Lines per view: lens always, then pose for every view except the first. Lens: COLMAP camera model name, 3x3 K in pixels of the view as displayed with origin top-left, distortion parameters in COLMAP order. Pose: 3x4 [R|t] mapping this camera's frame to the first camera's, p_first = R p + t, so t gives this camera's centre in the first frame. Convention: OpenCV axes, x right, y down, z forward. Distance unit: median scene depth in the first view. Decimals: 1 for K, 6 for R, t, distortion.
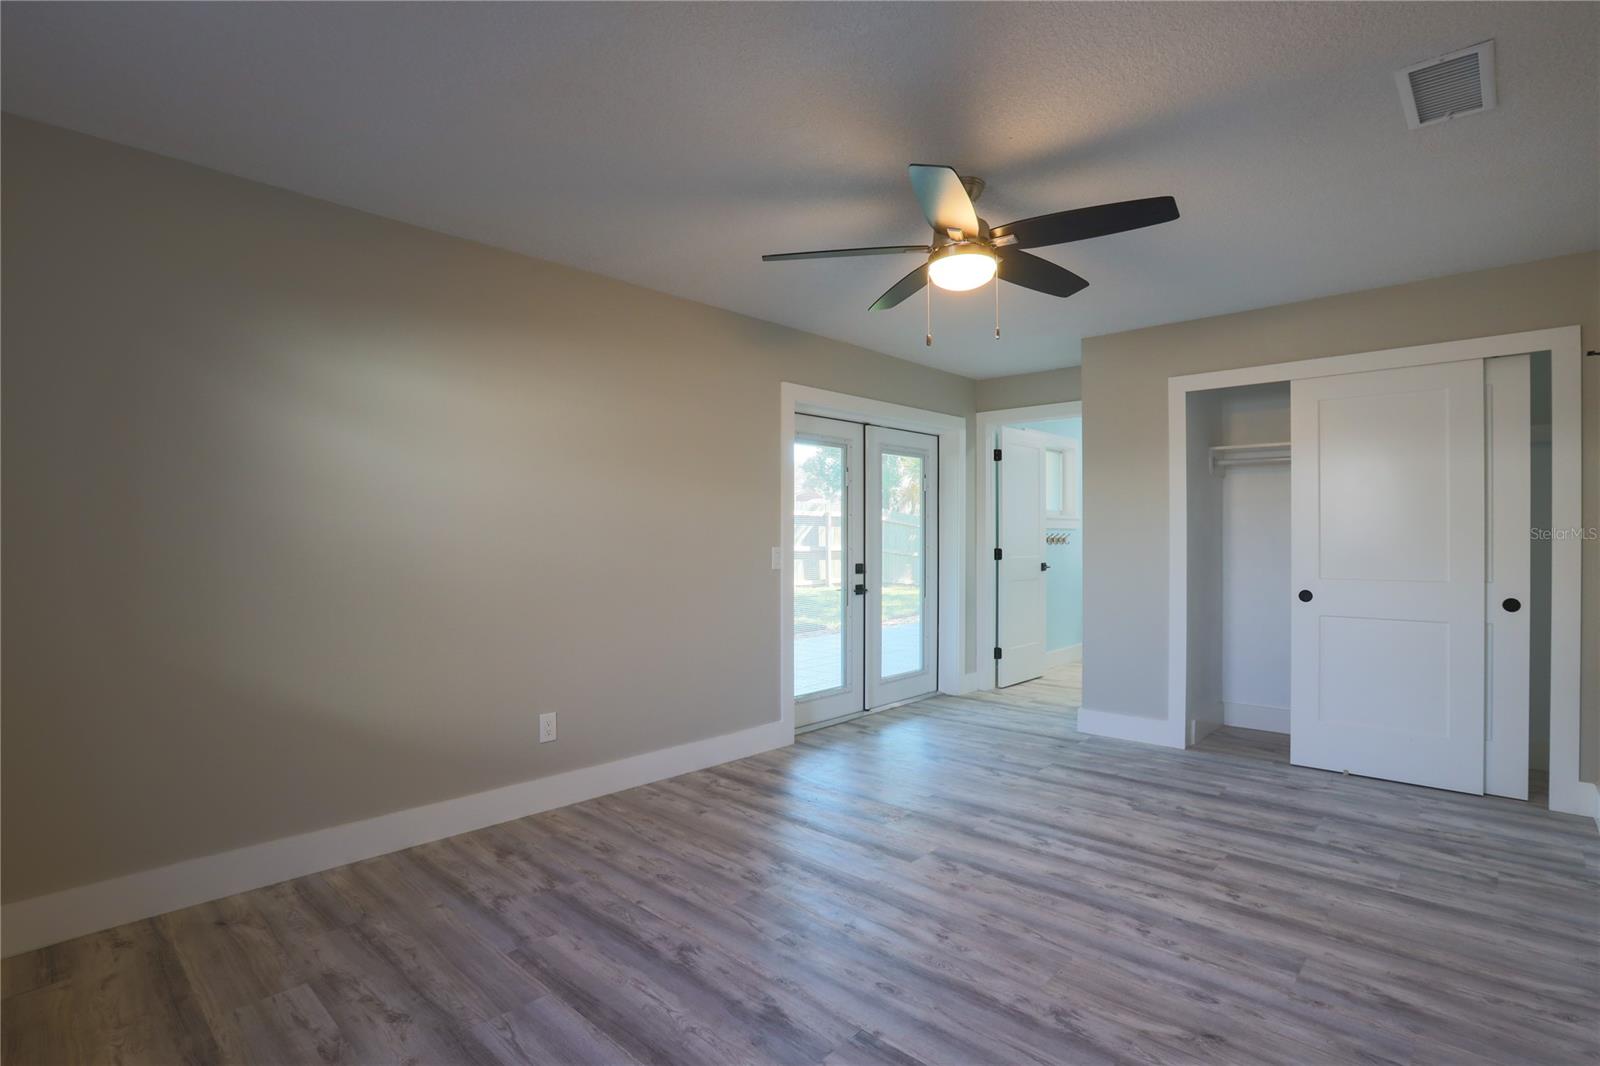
lens RADIAL K [[785.5, 0, 800.0], [0, 785.5, 533.0], [0, 0, 1]] dist [-0.031179, 0.008459]
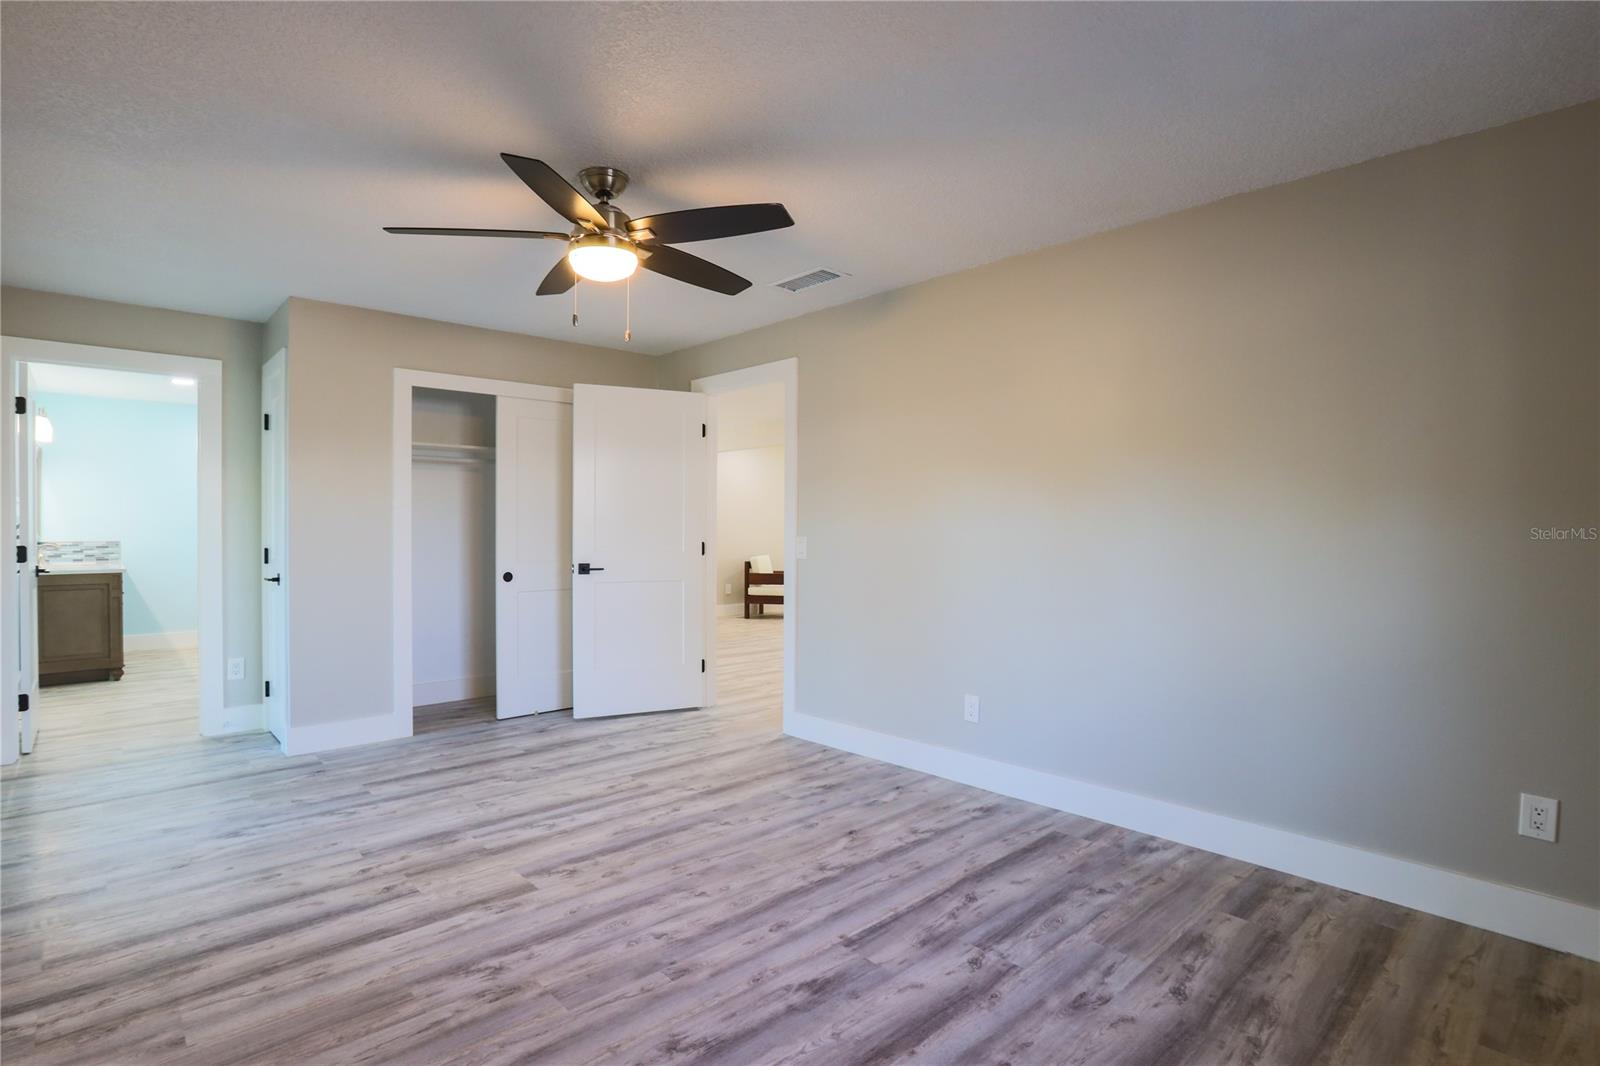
lens RADIAL K [[785.5, 0, 800.0], [0, 785.5, 533.0], [0, 0, 1]] dist [-0.031179, 0.008459]
pose [[0.059171, -0.001056, 0.998247, -0.732070], [-0.011003, 0.999938, 0.001710, 0.009207], [-0.998187, -0.011085, 0.059156, 0.657482]]
